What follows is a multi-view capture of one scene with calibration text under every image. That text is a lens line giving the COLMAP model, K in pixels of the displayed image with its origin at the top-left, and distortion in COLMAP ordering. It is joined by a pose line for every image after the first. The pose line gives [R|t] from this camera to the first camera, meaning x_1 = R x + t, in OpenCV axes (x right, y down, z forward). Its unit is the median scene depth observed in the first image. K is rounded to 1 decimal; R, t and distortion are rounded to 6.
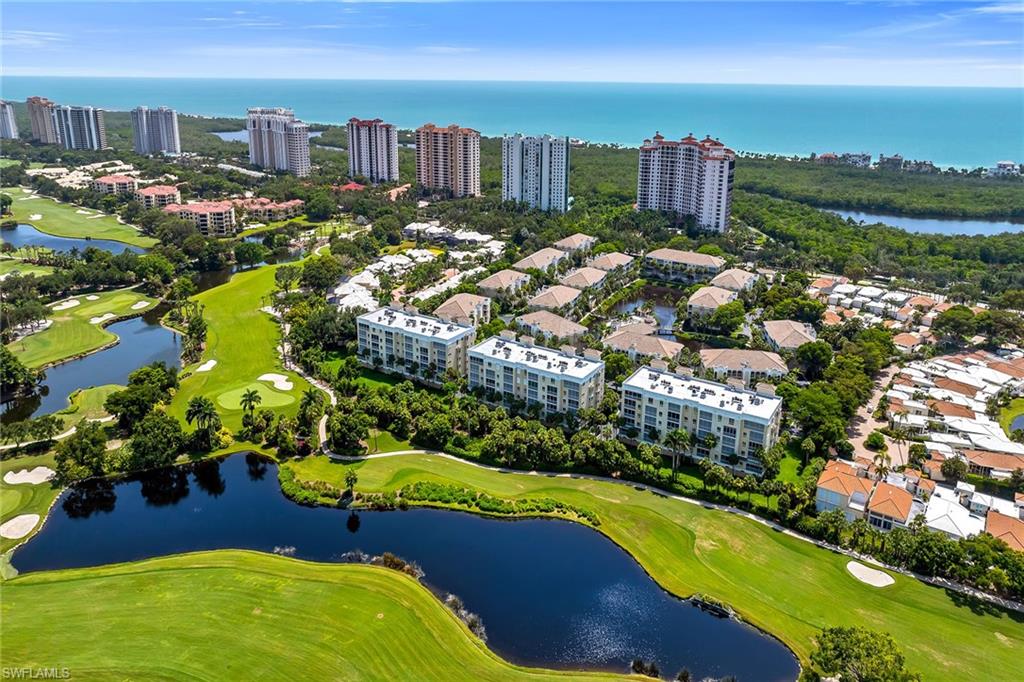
lens RADIAL K [[723.3, 0, 511.0], [0, 723.3, 264.6], [0, 0, 1]] dist [-0.019759, 0.004468]
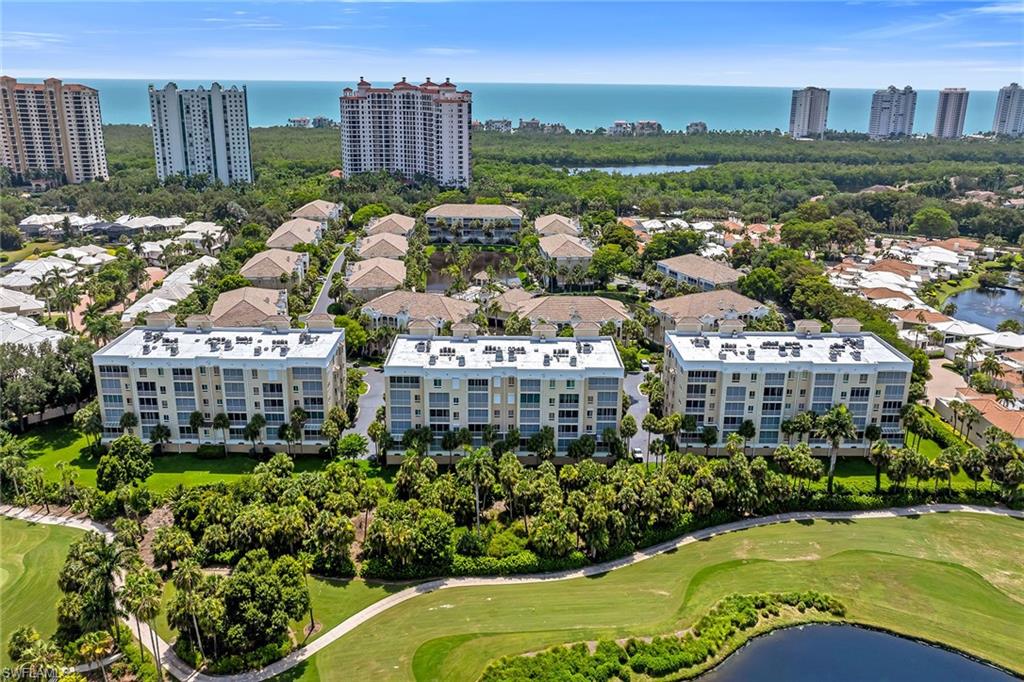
lens RADIAL K [[723.3, 0, 511.0], [0, 723.3, 264.6], [0, 0, 1]] dist [-0.019759, 0.004468]
pose [[0.838974, -0.134713, 0.527234, -0.227004], [0.134051, 0.990179, 0.039688, 0.031890], [-0.527403, 0.037379, 0.848793, 0.448520]]
